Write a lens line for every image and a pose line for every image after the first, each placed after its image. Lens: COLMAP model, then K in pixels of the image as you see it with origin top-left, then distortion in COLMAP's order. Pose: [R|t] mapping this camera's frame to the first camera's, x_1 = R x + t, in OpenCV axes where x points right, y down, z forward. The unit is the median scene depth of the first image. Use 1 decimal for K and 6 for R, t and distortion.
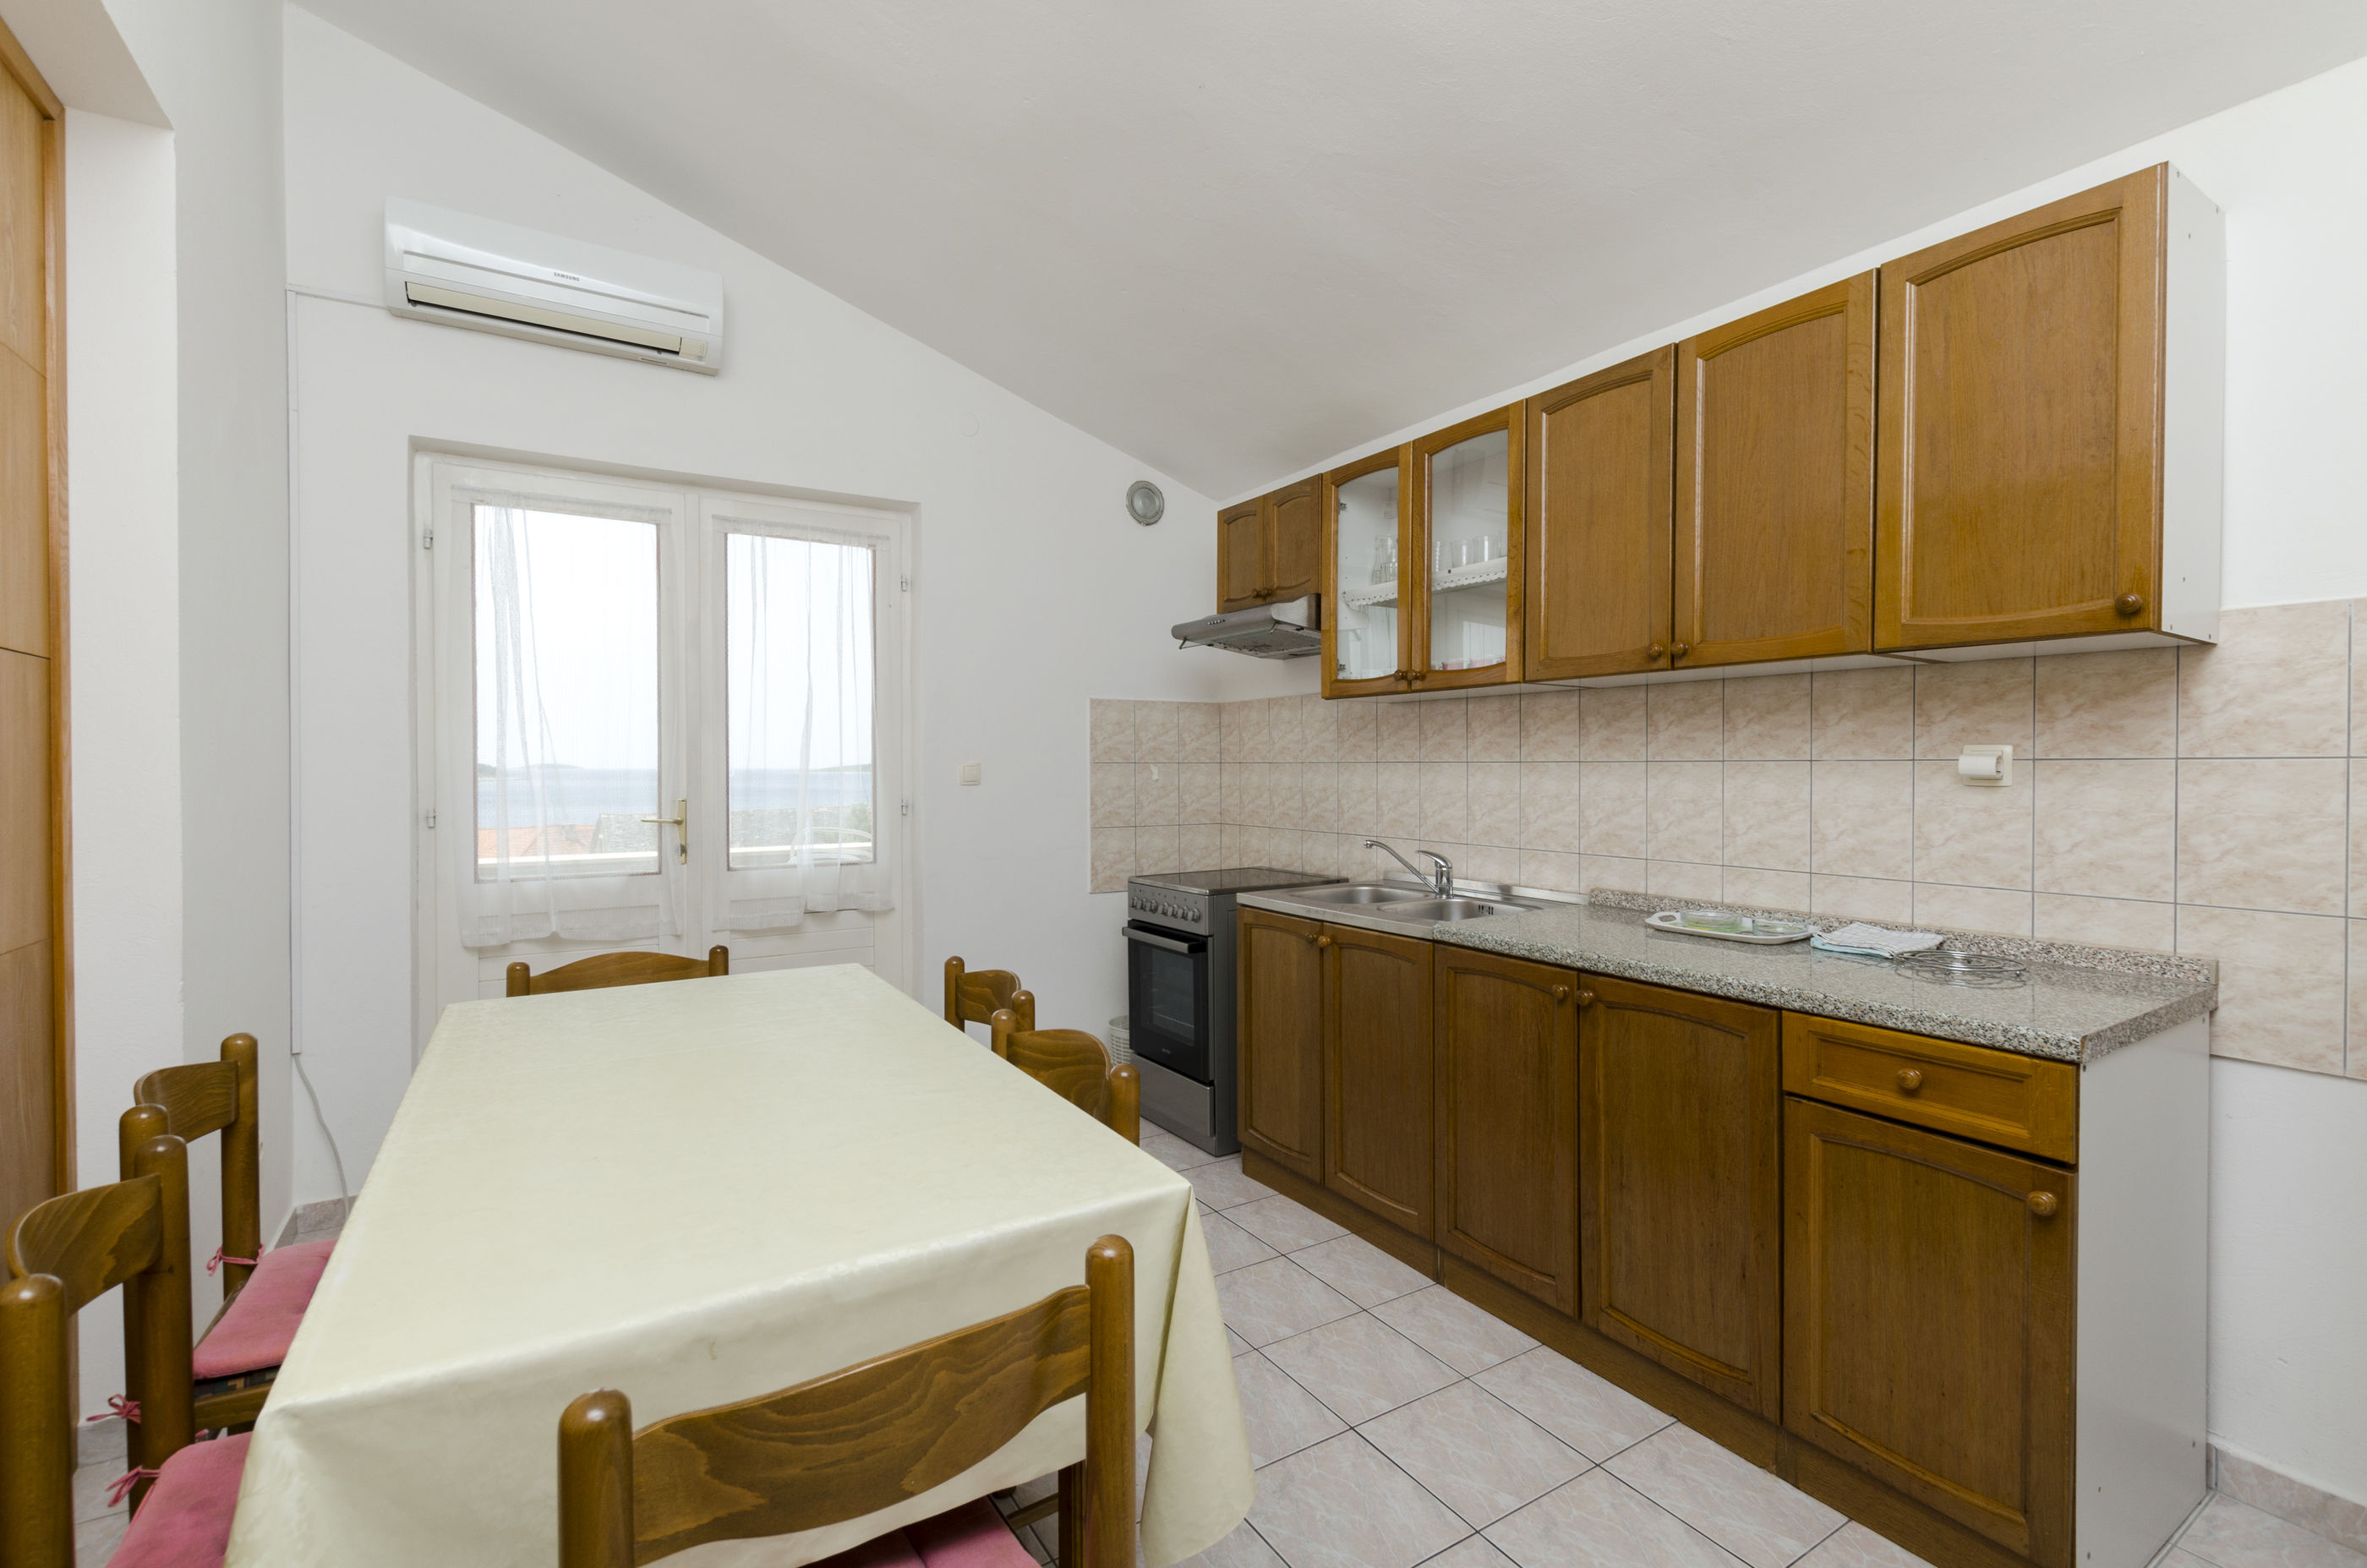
lens RADIAL K [[1017.7, 0, 1133.1], [0, 1017.7, 771.1], [0, 0, 1]] dist [0.011351, -0.004708]
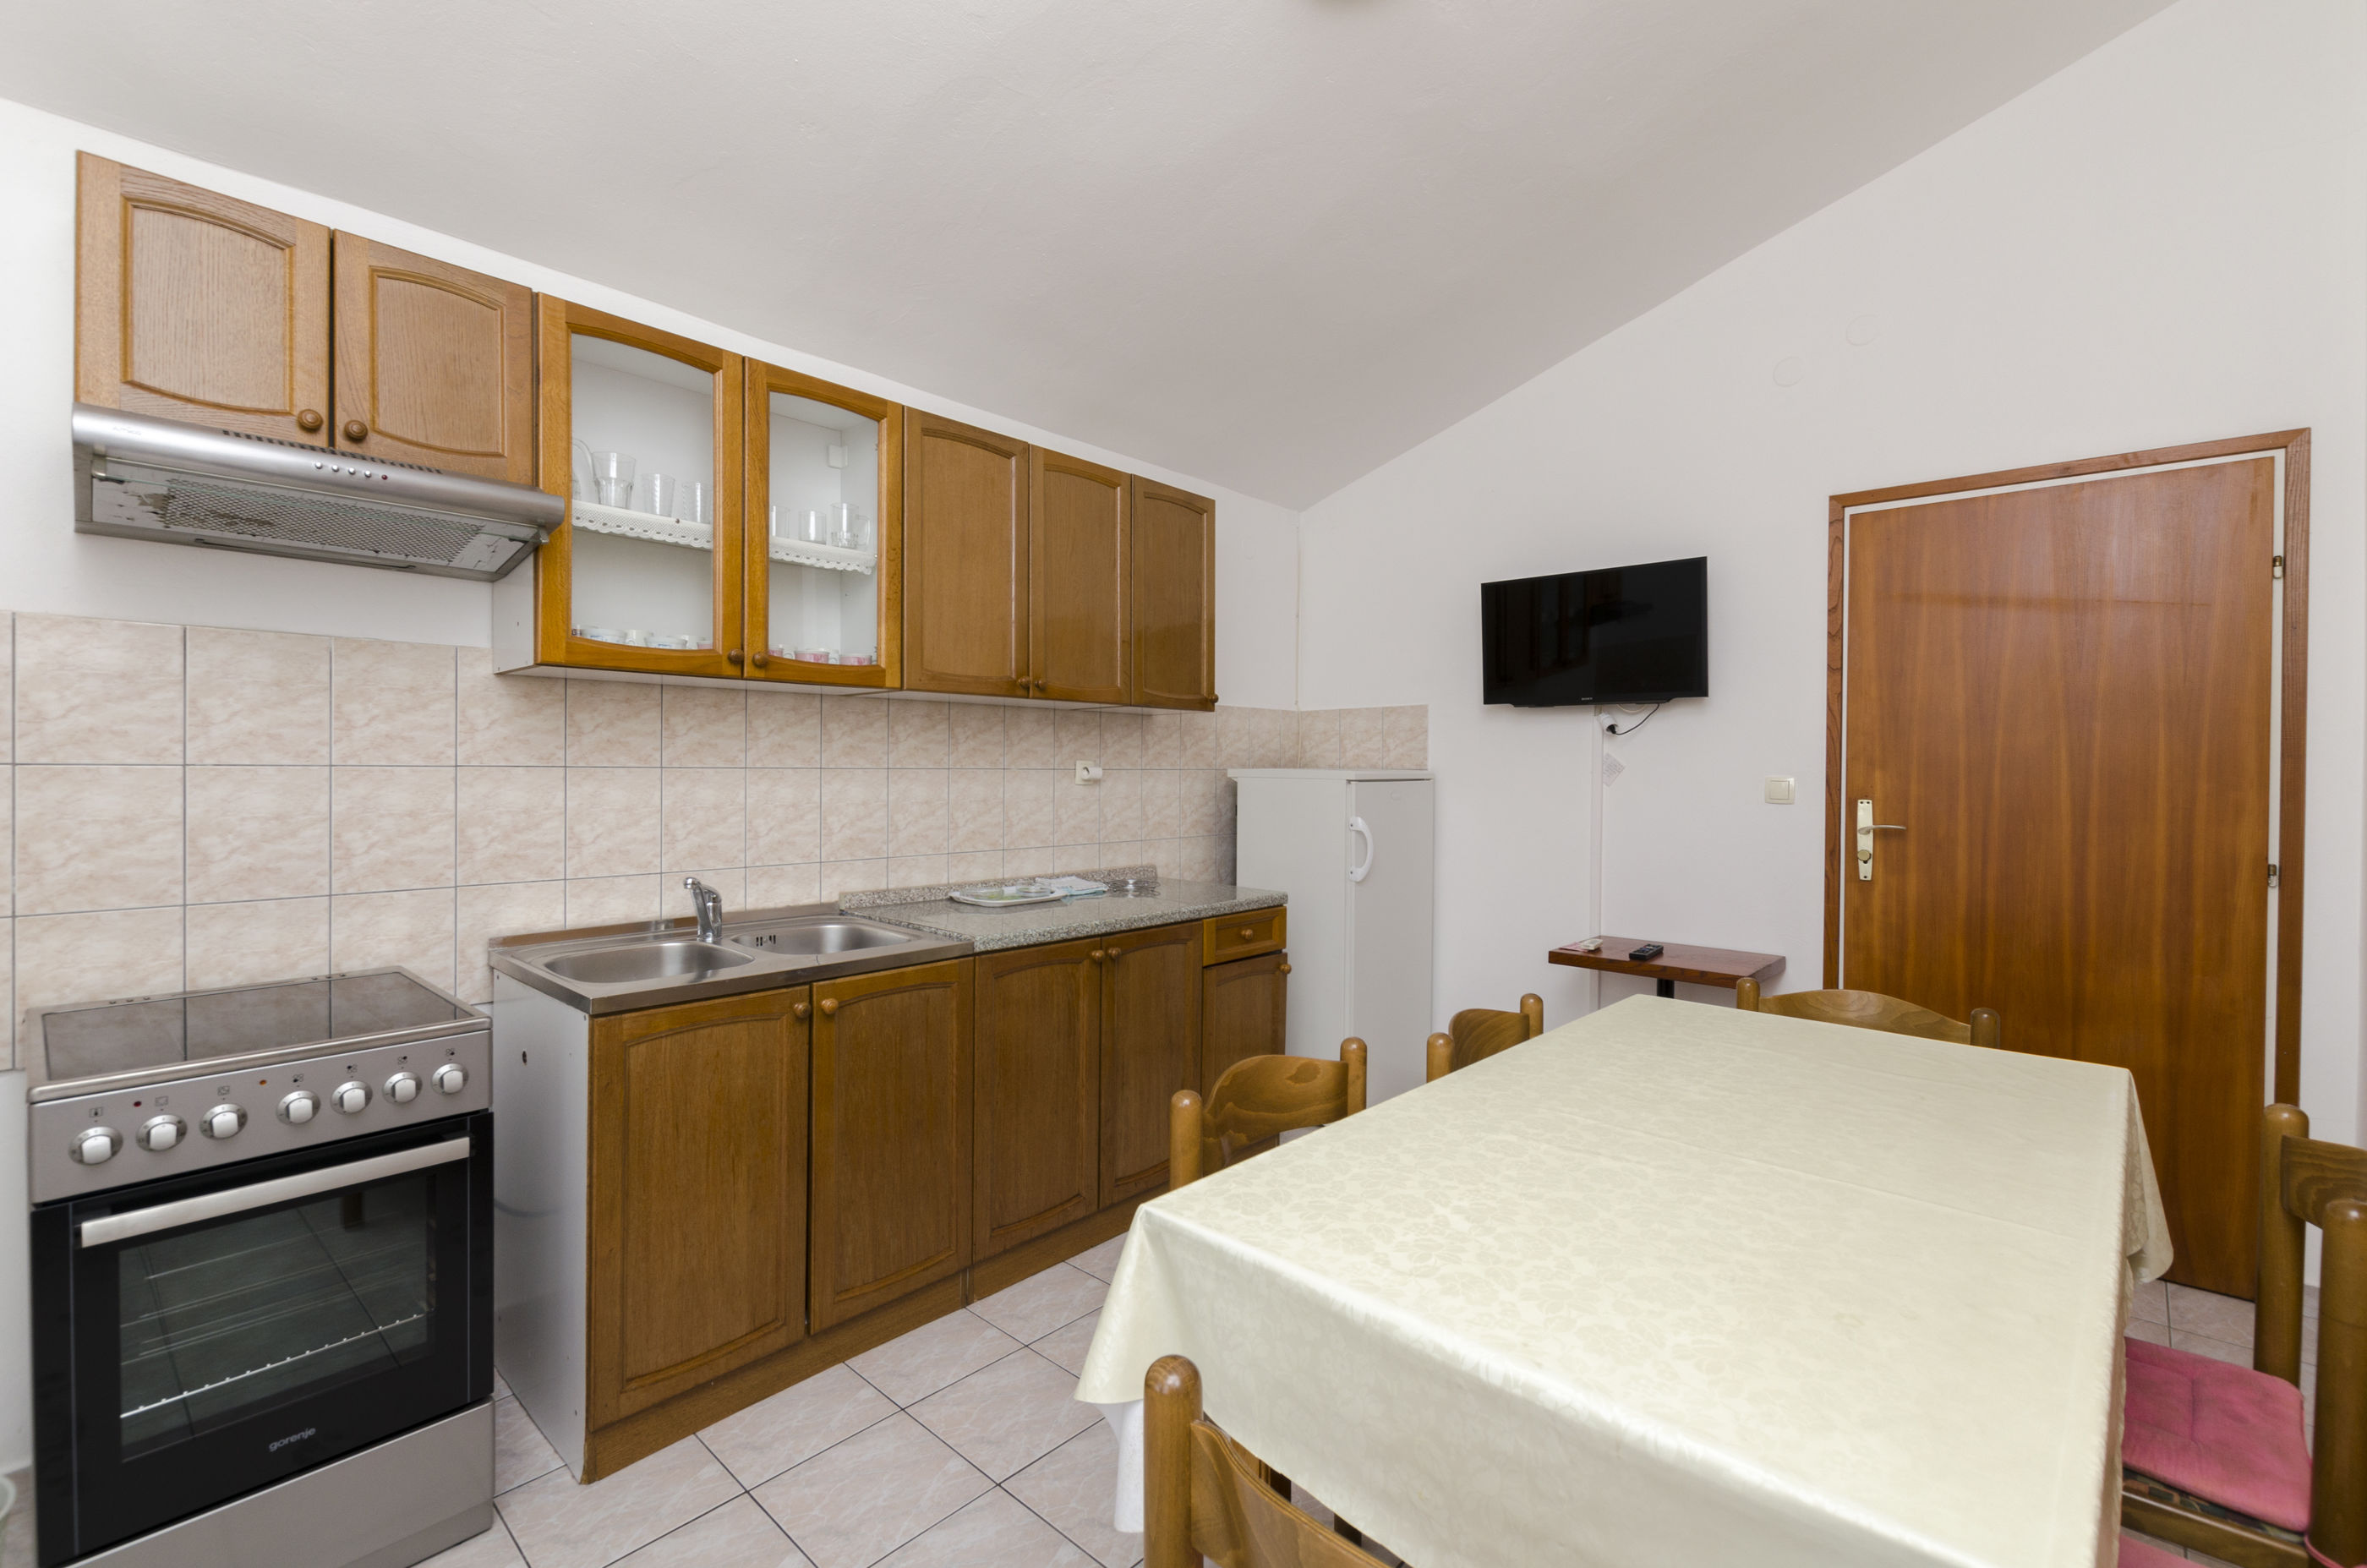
lens RADIAL K [[1017.7, 0, 1124.9], [0, 1017.7, 786.4], [0, 0, 1]] dist [0.011351, -0.004708]
pose [[-0.253961, -0.011977, 0.967140, -0.615994], [0.002028, 0.999915, 0.012915, -0.004092], [-0.967212, 0.005242, -0.253915, 1.009084]]
